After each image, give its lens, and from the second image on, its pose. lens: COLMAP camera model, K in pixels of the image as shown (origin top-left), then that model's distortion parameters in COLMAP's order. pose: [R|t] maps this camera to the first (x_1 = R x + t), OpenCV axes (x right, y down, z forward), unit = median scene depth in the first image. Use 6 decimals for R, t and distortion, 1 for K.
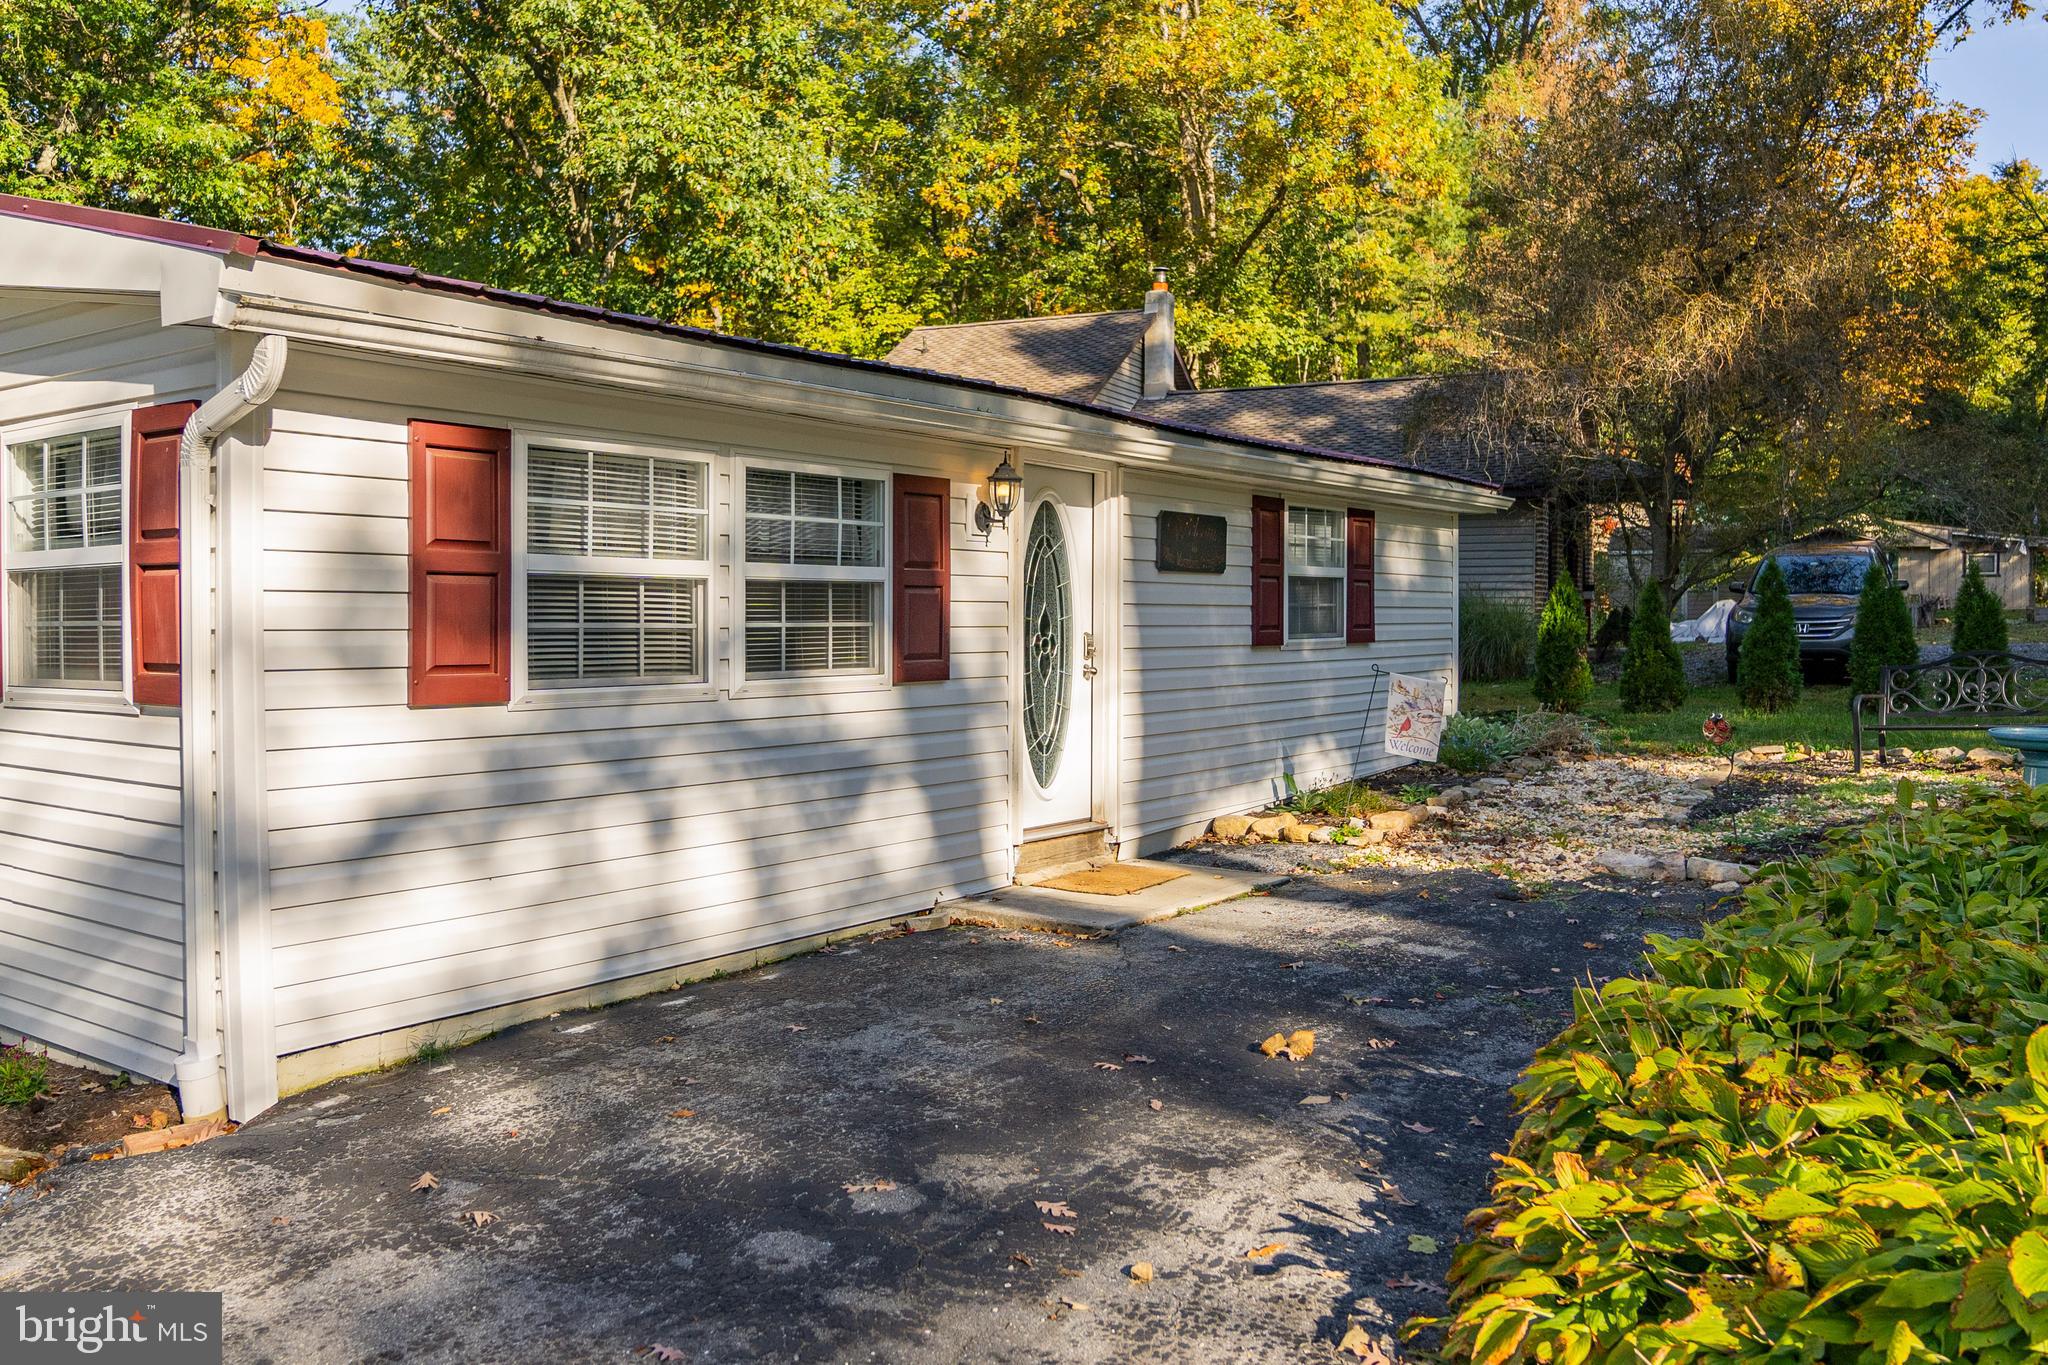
lens RADIAL K [[1593.5, 0, 1016.1], [0, 1593.5, 684.3], [0, 0, 1]] dist [-0.076283, -0.006941]
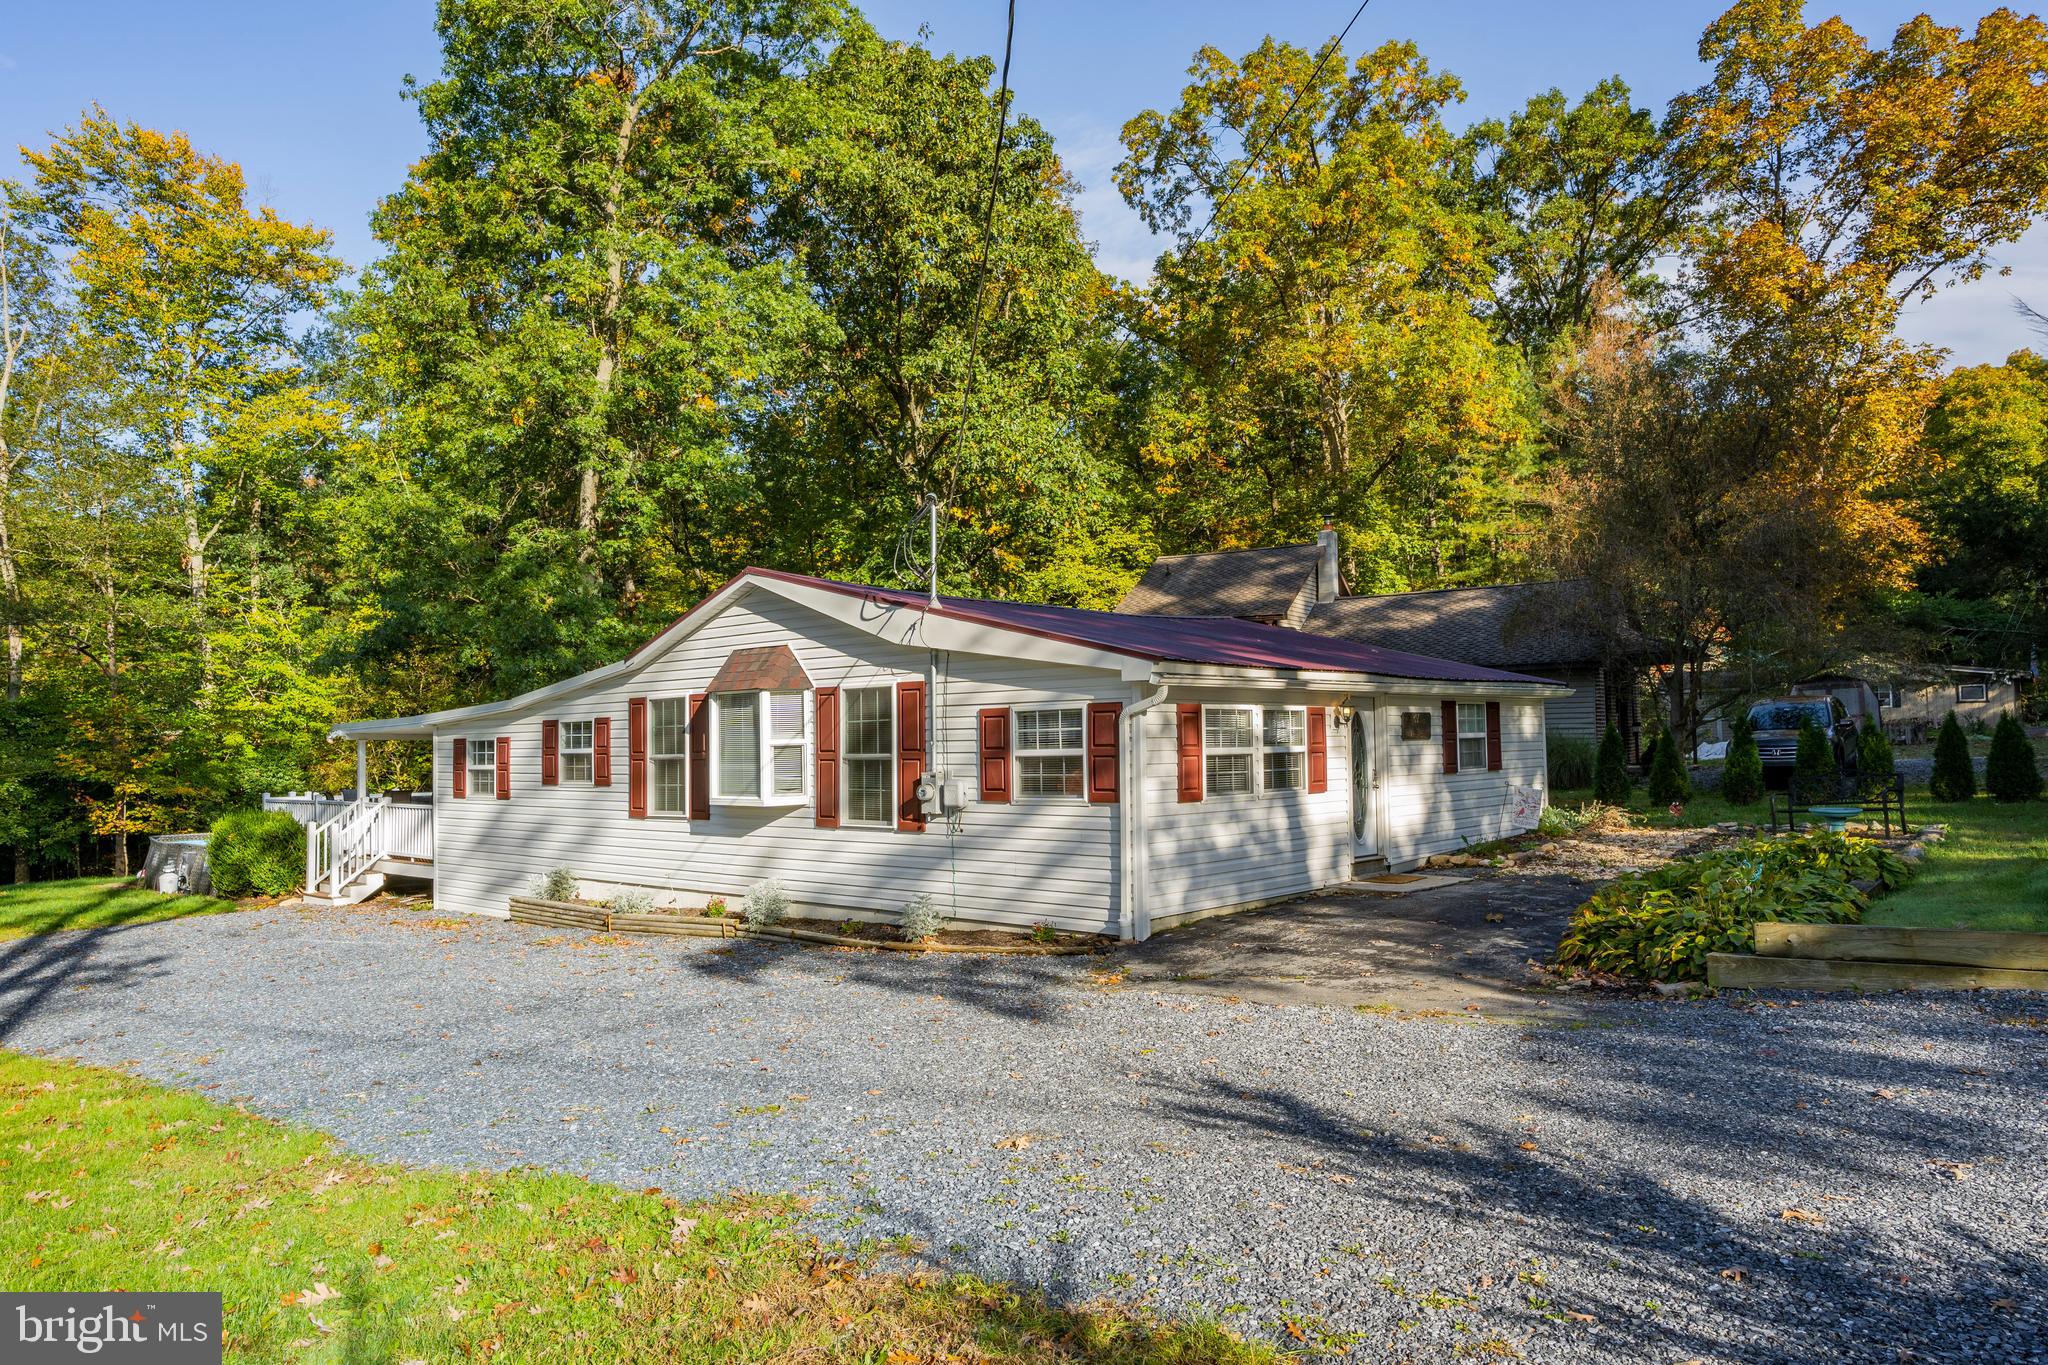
lens RADIAL K [[1337.9, 0, 1033.3], [0, 1337.9, 664.3], [0, 0, 1]] dist [0.004838, 0.002015]
pose [[0.995594, -0.024474, -0.090522, -0.060314], [0.015185, 0.994678, -0.101911, 0.001254], [0.092535, 0.100087, 0.990666, -0.214628]]
